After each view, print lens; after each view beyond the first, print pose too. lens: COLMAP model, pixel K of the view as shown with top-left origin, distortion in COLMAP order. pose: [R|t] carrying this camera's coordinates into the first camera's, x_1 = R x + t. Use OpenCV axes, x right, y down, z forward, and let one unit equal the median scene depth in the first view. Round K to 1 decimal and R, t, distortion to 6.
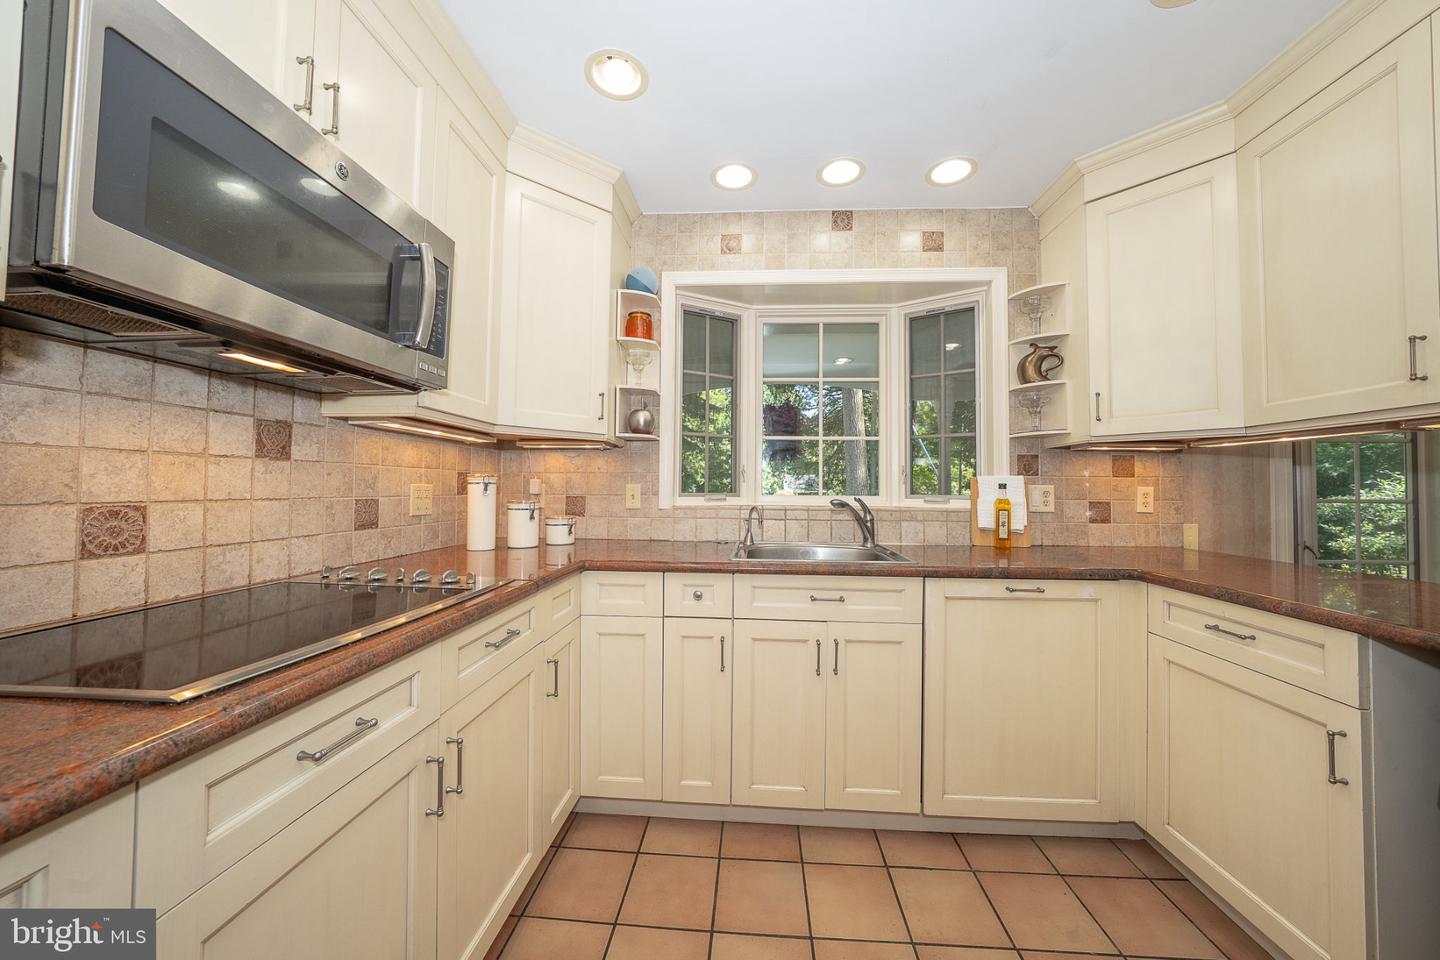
lens RADIAL K [[492.7, 0, 723.5], [0, 492.7, 475.7], [0, 0, 1]] dist [-0.028722, 0.005862]
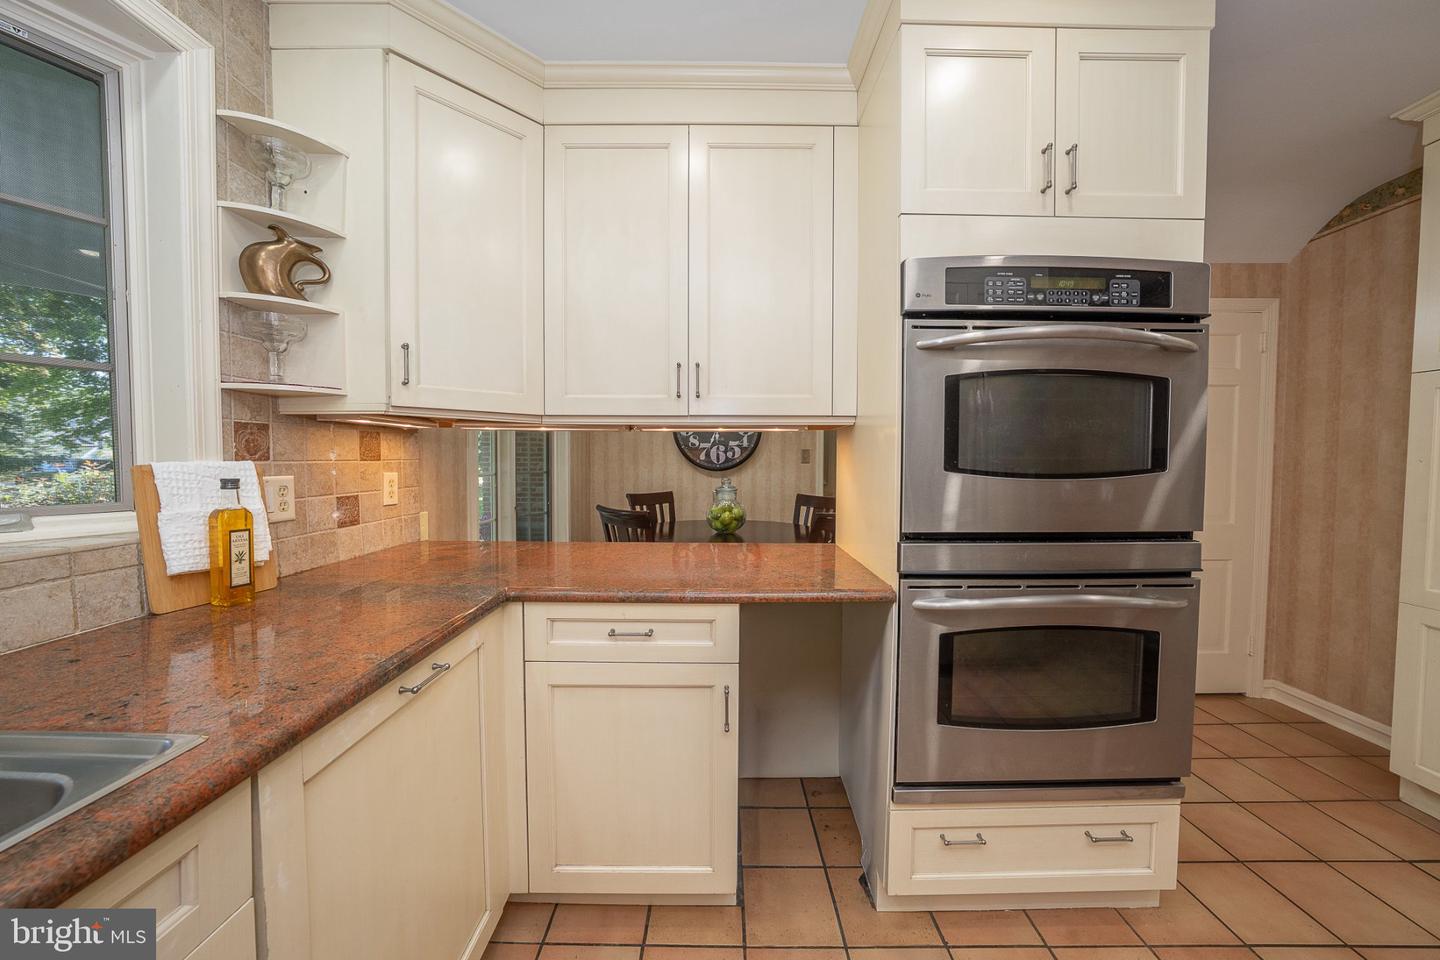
lens RADIAL K [[492.7, 0, 723.5], [0, 492.7, 475.7], [0, 0, 1]] dist [-0.028722, 0.005862]
pose [[-0.065372, -0.044410, 0.996872, 0.037553], [-0.029400, 0.998661, 0.042562, -0.022138], [-0.997428, -0.026526, -0.066590, 0.506545]]
